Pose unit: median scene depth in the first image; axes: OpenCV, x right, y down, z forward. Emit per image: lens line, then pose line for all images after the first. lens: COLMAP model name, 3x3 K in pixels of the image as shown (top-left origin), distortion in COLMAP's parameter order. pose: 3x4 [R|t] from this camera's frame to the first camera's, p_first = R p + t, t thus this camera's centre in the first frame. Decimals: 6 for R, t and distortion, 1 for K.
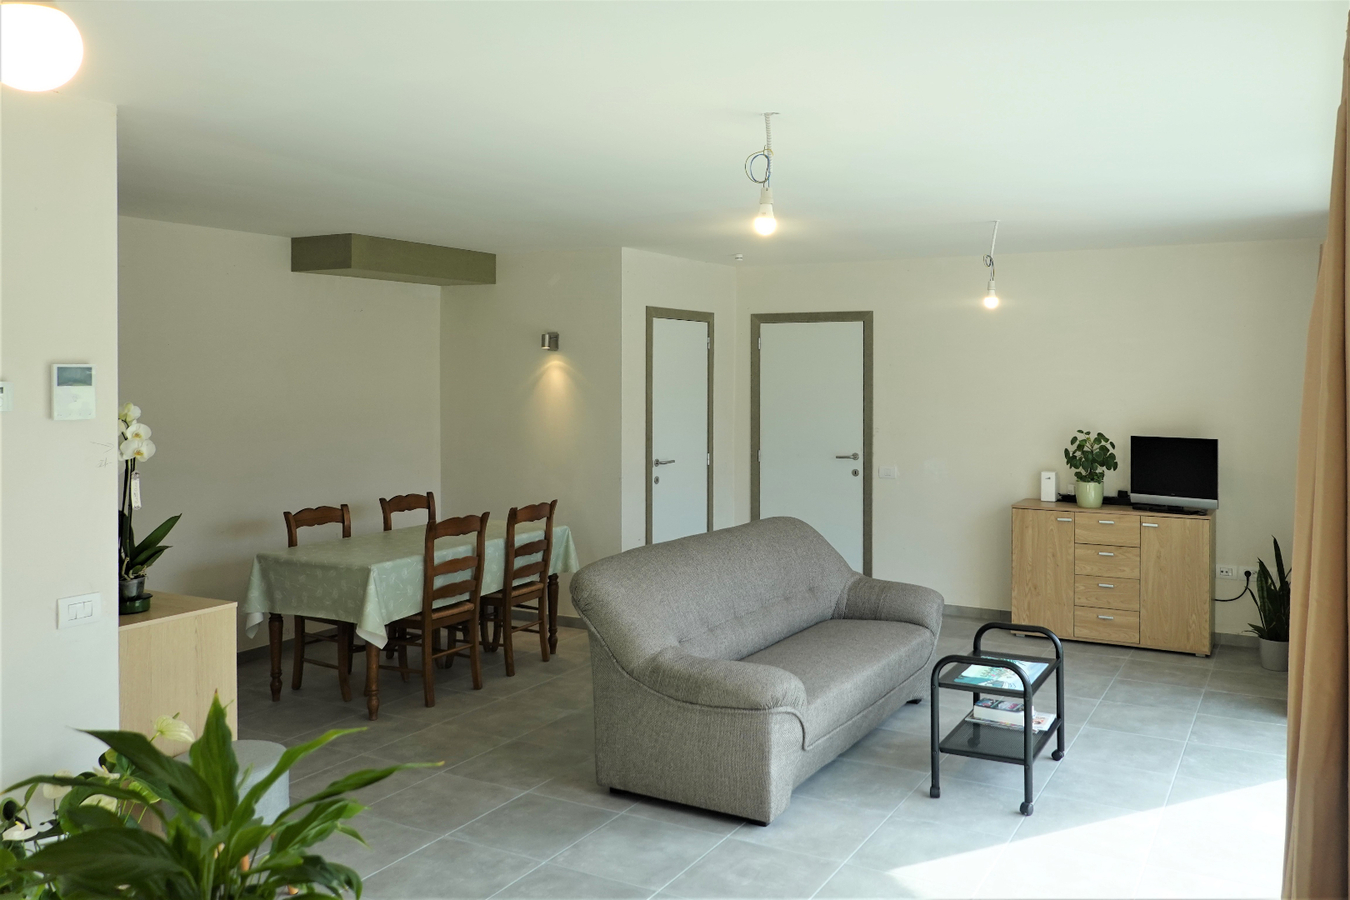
lens RADIAL K [[1077.4, 0, 765.2], [0, 1077.4, 382.6], [0, 0, 1]] dist [-0.005368, 0.002175]
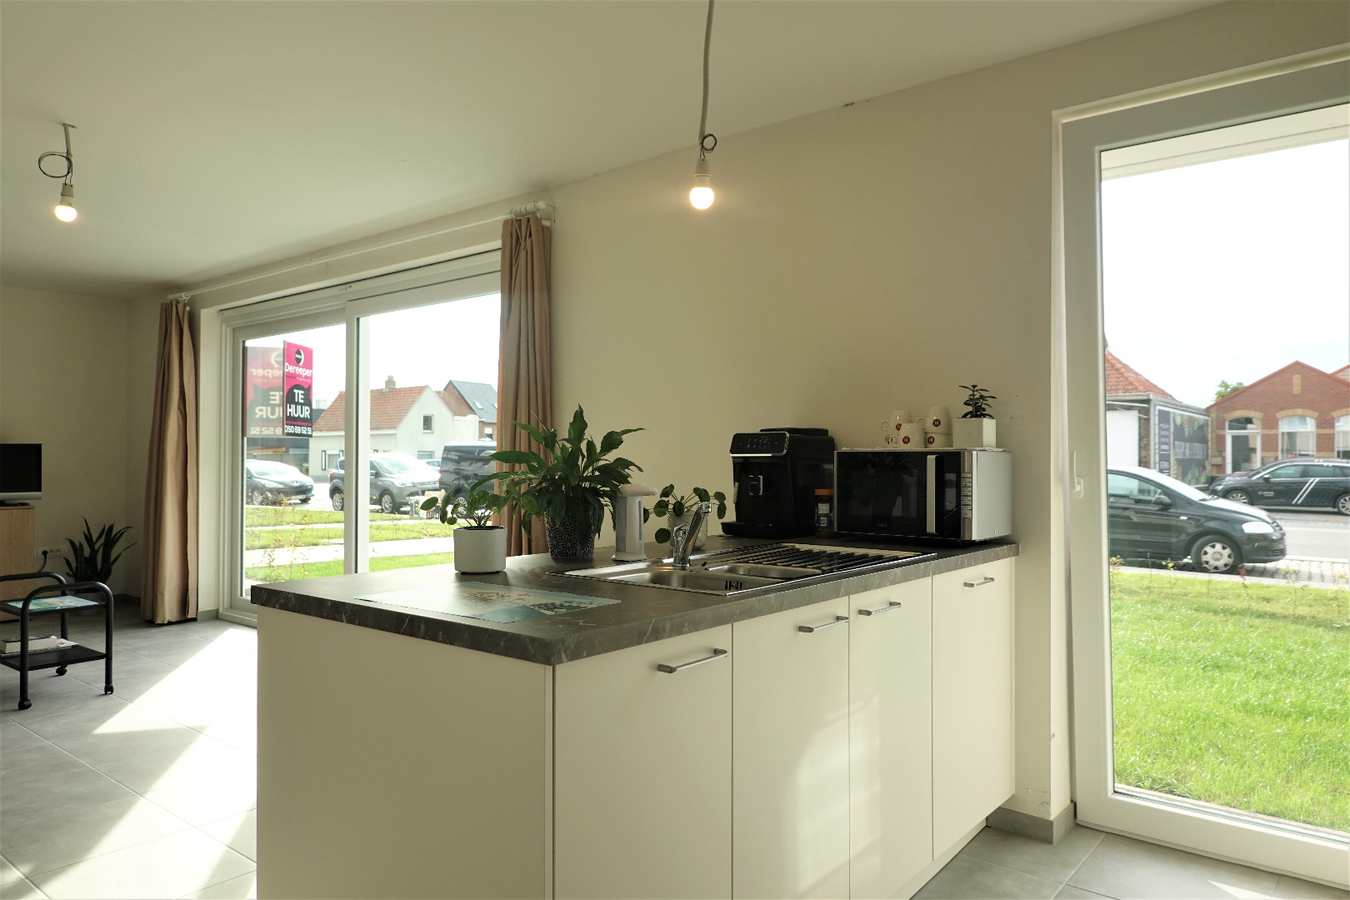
lens RADIAL K [[913.5, 0, 675.9], [0, 913.5, 446.3], [0, 0, 1]] dist [0.000178, 0.000604]
pose [[0.214897, 0.008929, 0.976596, -0.516034], [0.010058, 0.999885, -0.011355, 0.083716], [-0.976585, 0.012262, 0.214783, 0.050839]]
